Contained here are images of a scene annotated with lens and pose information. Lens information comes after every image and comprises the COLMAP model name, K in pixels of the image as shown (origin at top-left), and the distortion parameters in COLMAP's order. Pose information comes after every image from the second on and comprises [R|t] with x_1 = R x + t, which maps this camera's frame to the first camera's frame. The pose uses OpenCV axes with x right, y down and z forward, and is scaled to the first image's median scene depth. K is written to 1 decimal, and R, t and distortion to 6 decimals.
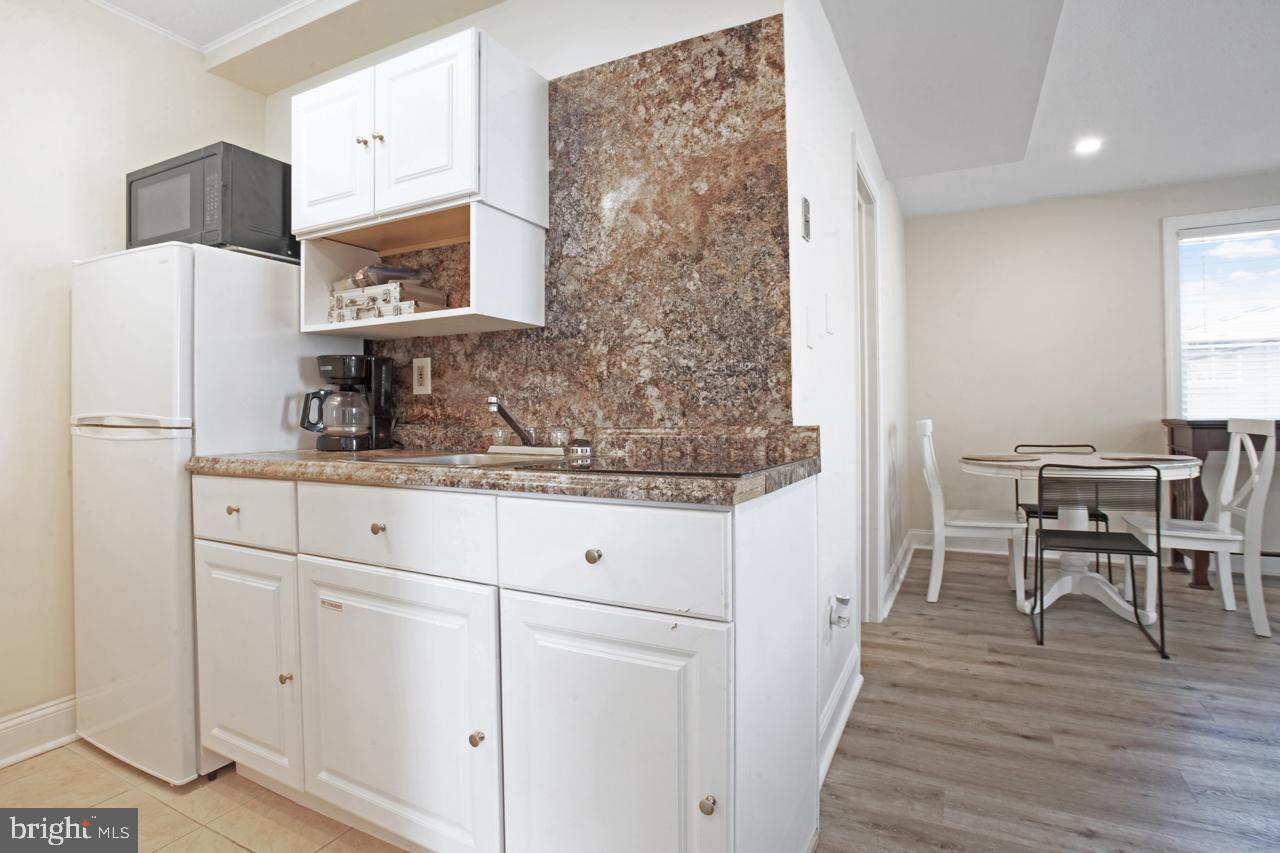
lens RADIAL K [[630.4, 0, 641.9], [0, 630.4, 435.7], [0, 0, 1]] dist [-0.056409, 0.021645]
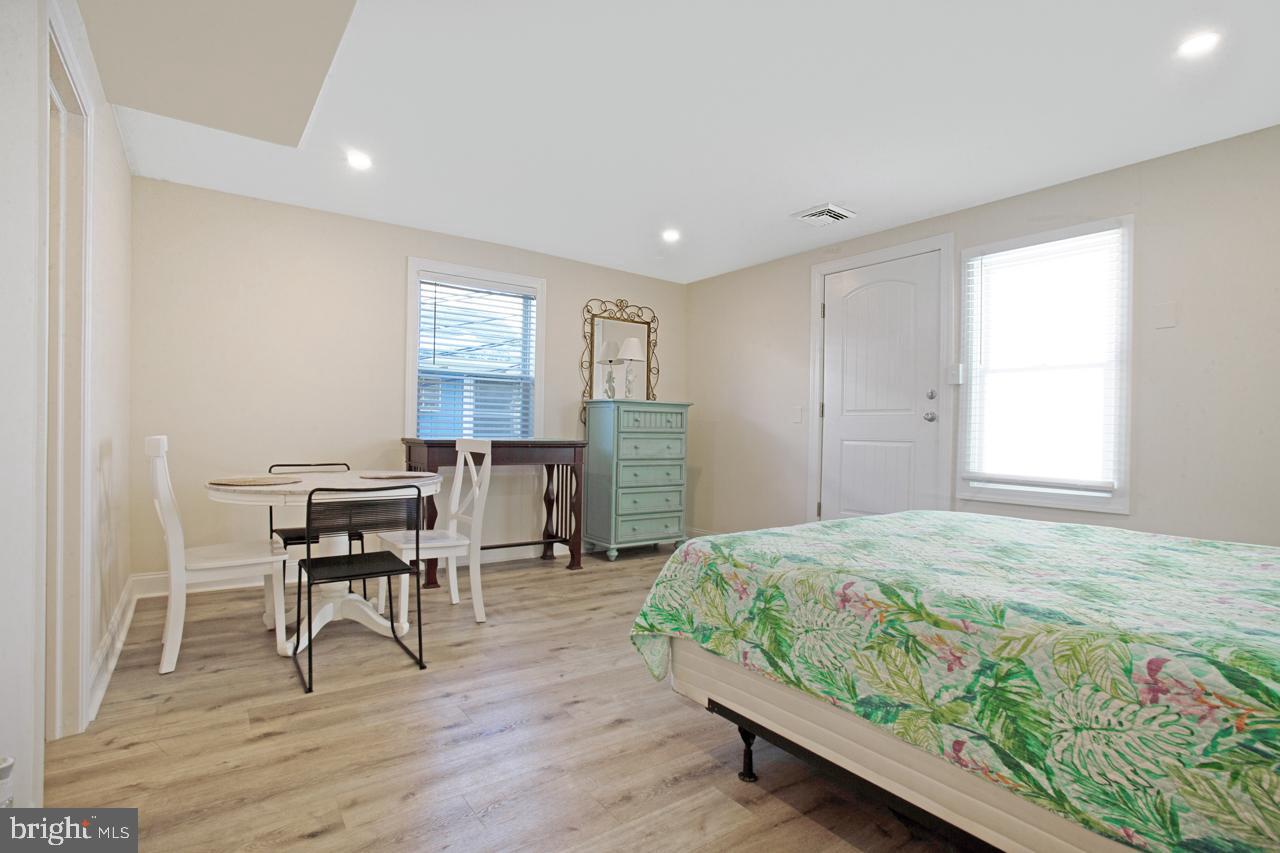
lens RADIAL K [[630.4, 0, 641.9], [0, 630.4, 435.7], [0, 0, 1]] dist [-0.056409, 0.021645]
pose [[0.450383, 0.018823, 0.892637, 0.058963], [0.004271, 0.999721, -0.023236, -0.004795], [-0.892825, 0.014278, 0.450177, 0.151077]]
